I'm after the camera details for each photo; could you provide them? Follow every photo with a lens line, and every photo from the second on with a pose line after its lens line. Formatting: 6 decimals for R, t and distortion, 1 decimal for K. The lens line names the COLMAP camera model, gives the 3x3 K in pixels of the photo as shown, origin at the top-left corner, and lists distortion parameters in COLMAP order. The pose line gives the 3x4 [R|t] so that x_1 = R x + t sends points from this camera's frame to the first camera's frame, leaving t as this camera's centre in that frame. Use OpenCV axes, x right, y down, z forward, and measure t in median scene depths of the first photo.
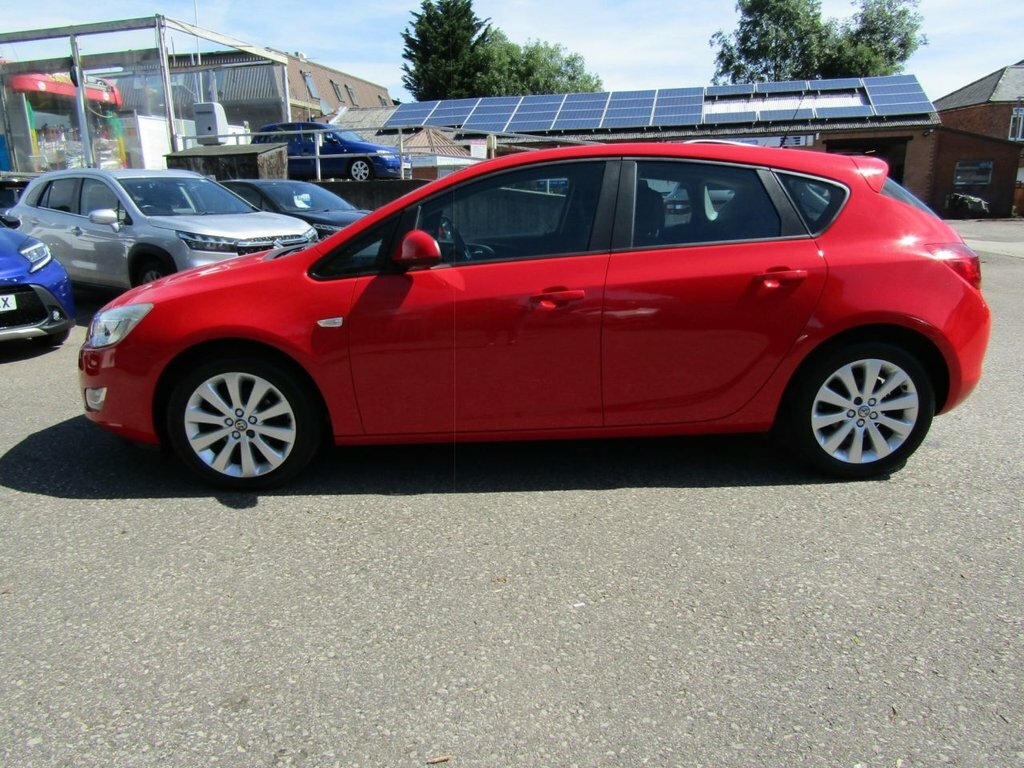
lens RADIAL K [[776.3, 0, 532.5], [0, 776.3, 384.7], [0, 0, 1]] dist [-0.004751, -0.007728]
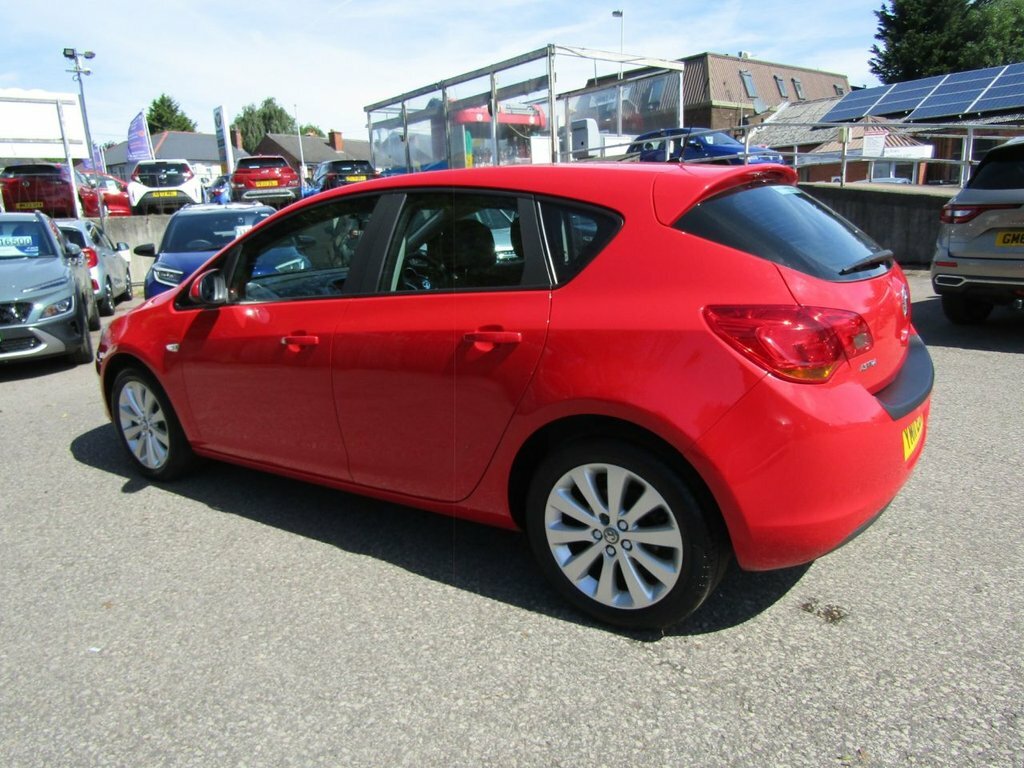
lens RADIAL K [[776.3, 0, 532.5], [0, 776.3, 384.7], [0, 0, 1]] dist [-0.004751, -0.007728]
pose [[0.771708, 0.117805, -0.624970, 0.244315], [-0.113215, 0.992445, 0.047276, -0.038987], [0.625818, 0.034273, 0.779216, 0.122887]]
